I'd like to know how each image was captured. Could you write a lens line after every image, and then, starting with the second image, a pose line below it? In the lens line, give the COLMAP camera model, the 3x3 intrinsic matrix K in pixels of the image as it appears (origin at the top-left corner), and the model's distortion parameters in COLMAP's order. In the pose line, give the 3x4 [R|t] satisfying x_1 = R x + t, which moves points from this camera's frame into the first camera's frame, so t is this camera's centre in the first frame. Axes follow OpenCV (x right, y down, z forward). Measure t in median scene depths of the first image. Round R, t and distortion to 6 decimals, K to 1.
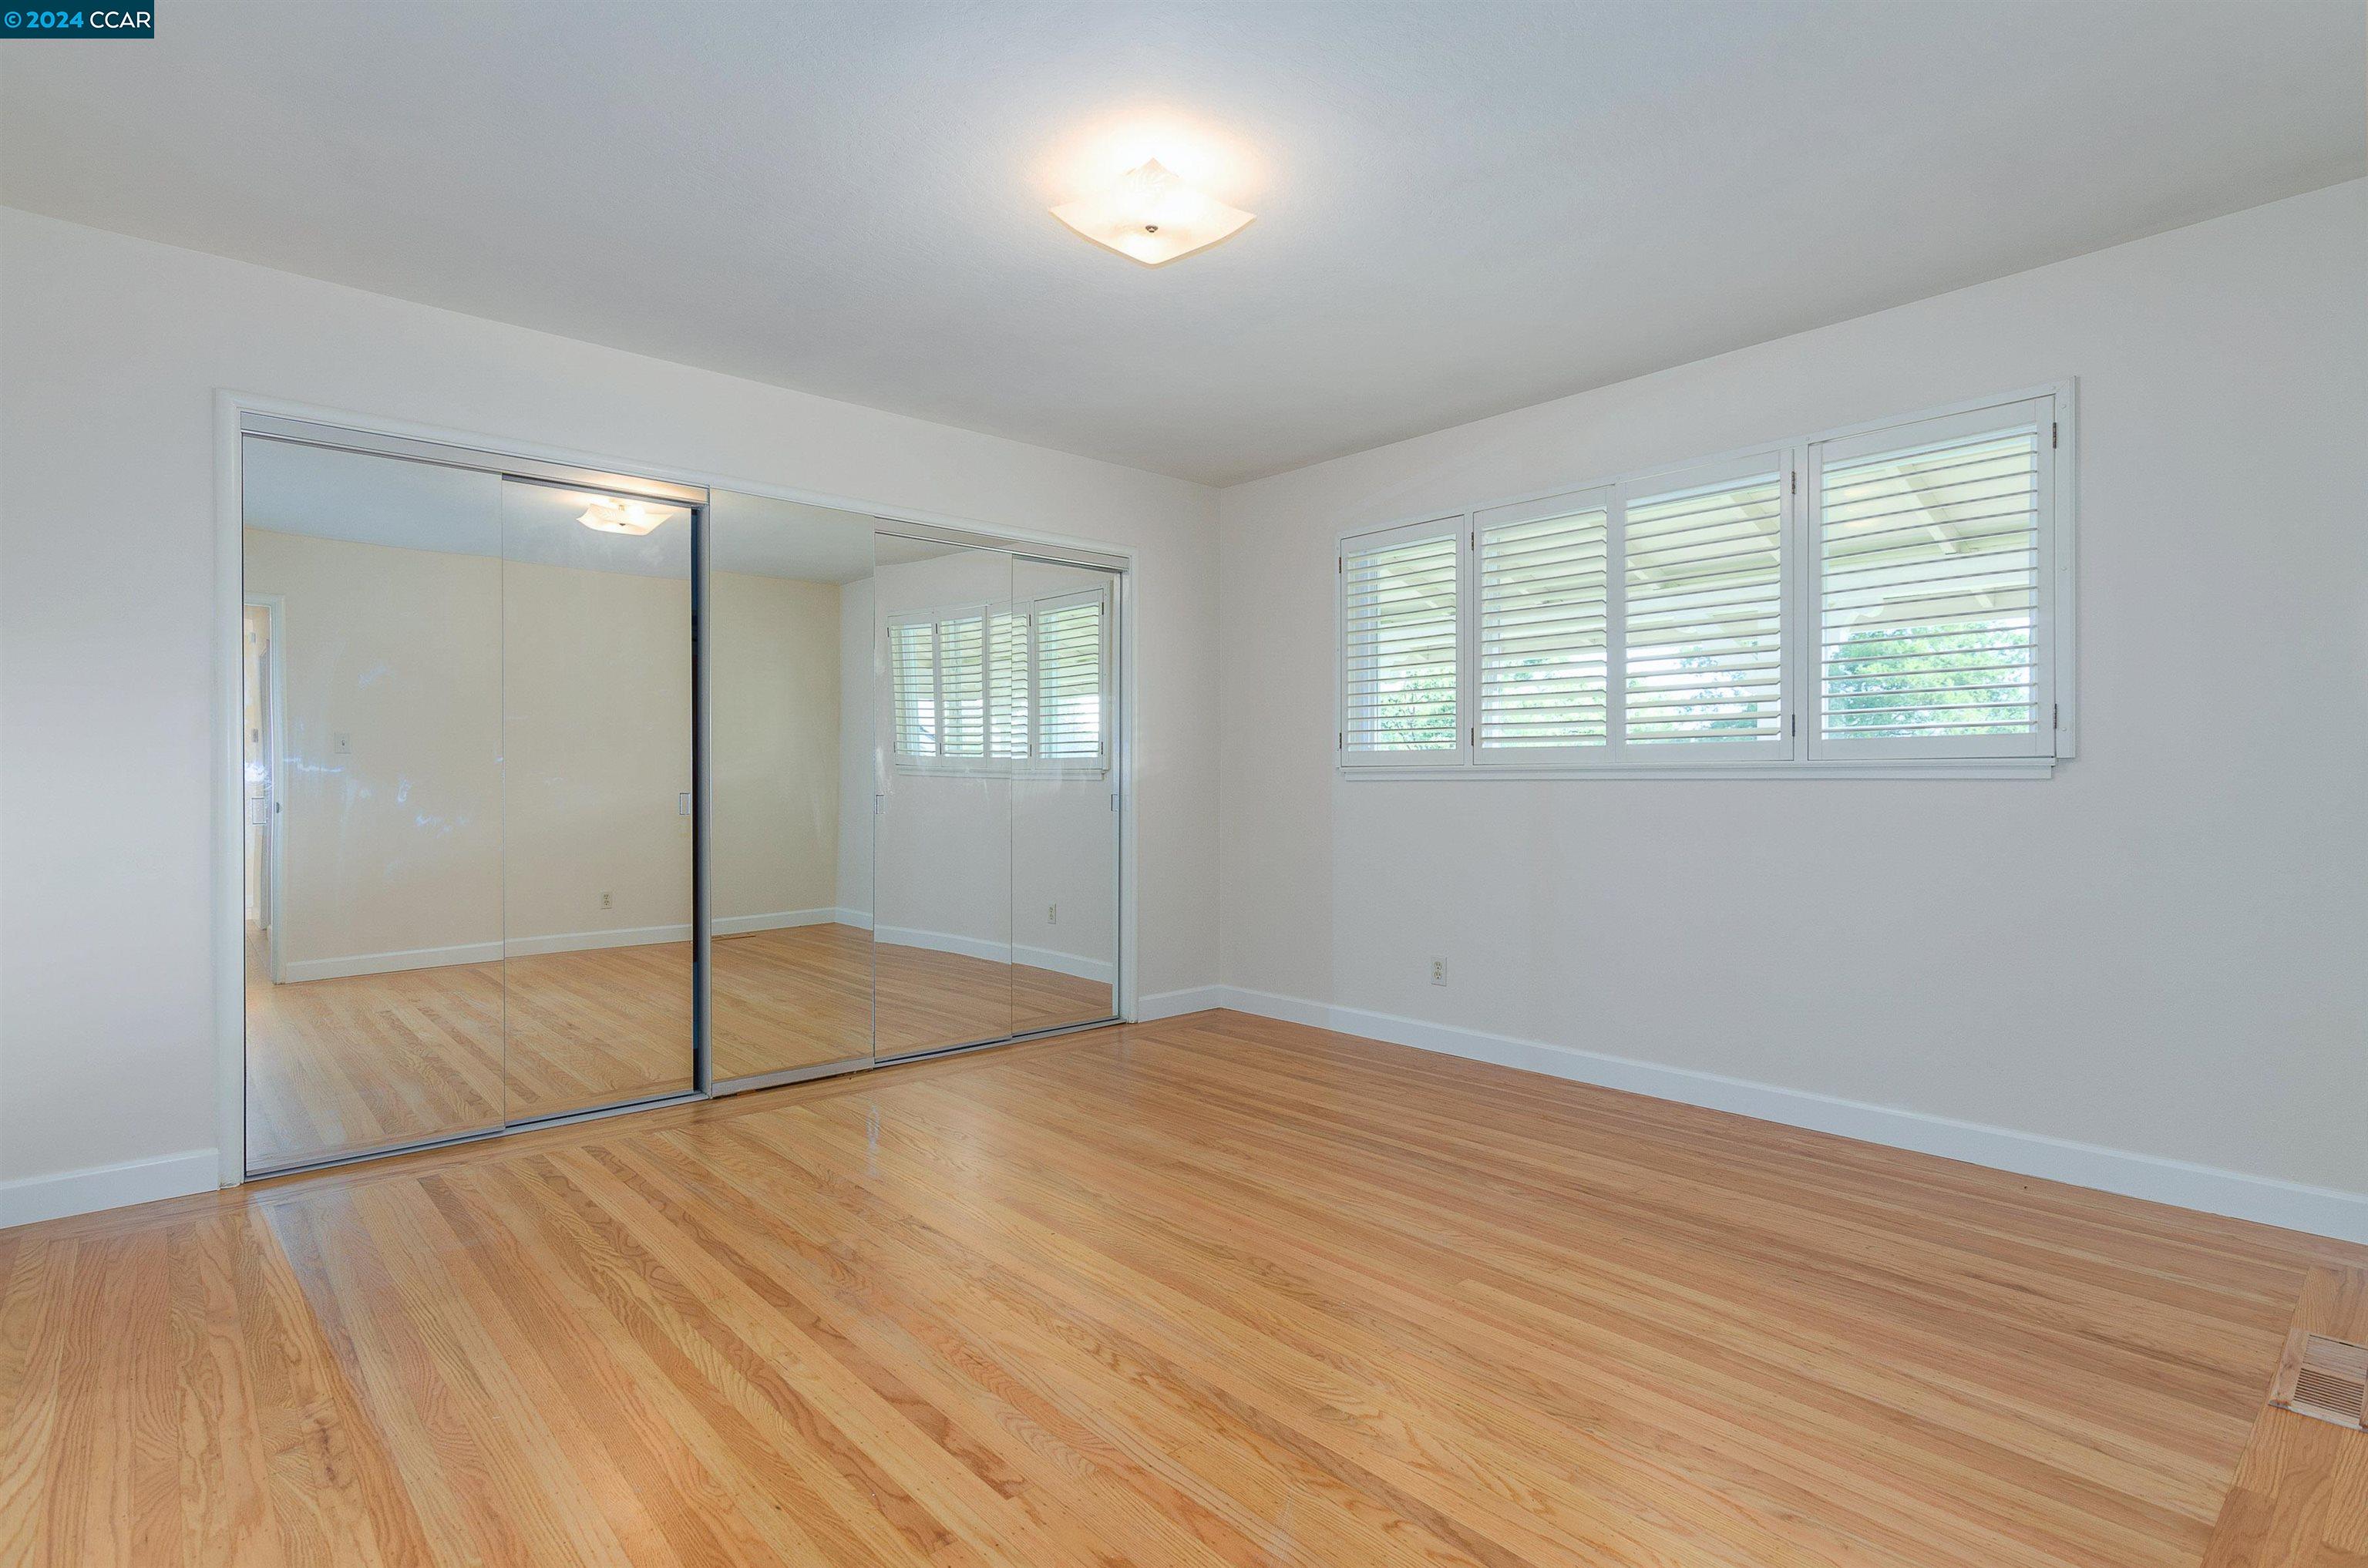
lens RADIAL K [[1130.0, 0, 1170.2], [0, 1130.0, 785.6], [0, 0, 1]] dist [-0.001664, 0.001018]
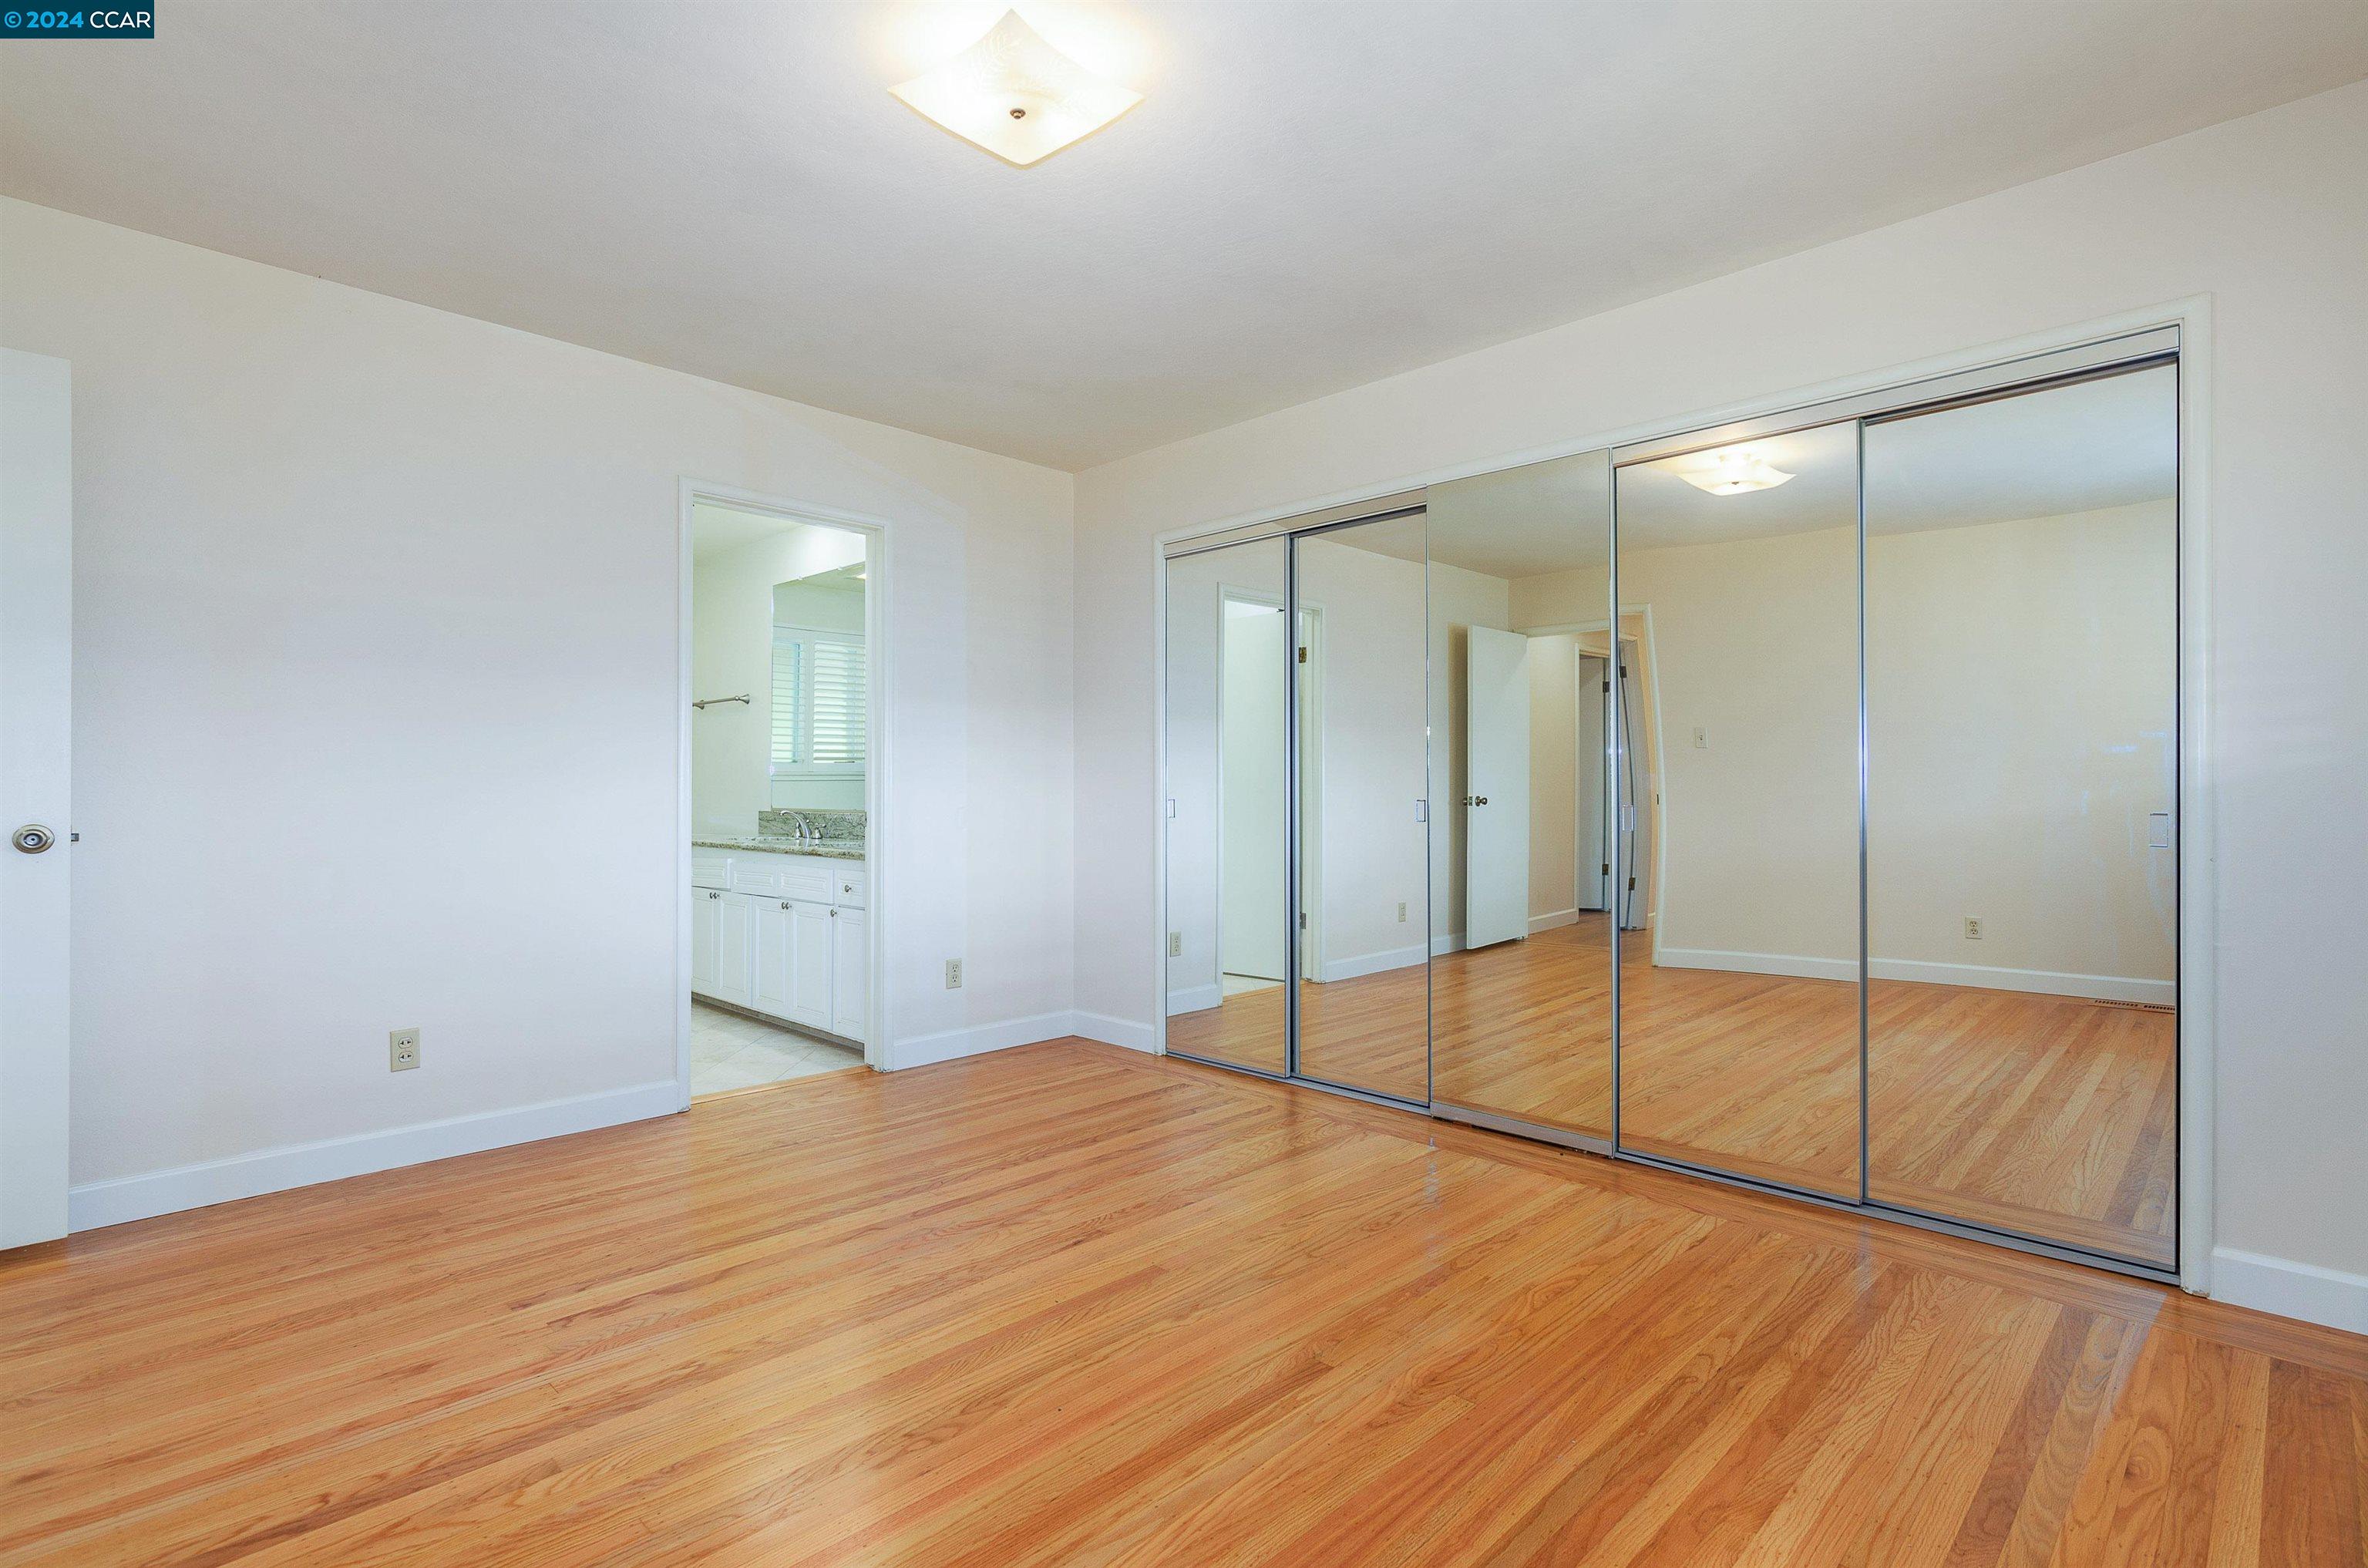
lens RADIAL K [[1130.0, 0, 1170.2], [0, 1130.0, 785.6], [0, 0, 1]] dist [-0.001664, 0.001018]
pose [[0.080437, -0.002240, -0.996757, 0.791972], [-0.003838, 0.999989, -0.002557, -0.004024], [0.996752, 0.004031, 0.080428, 1.027831]]
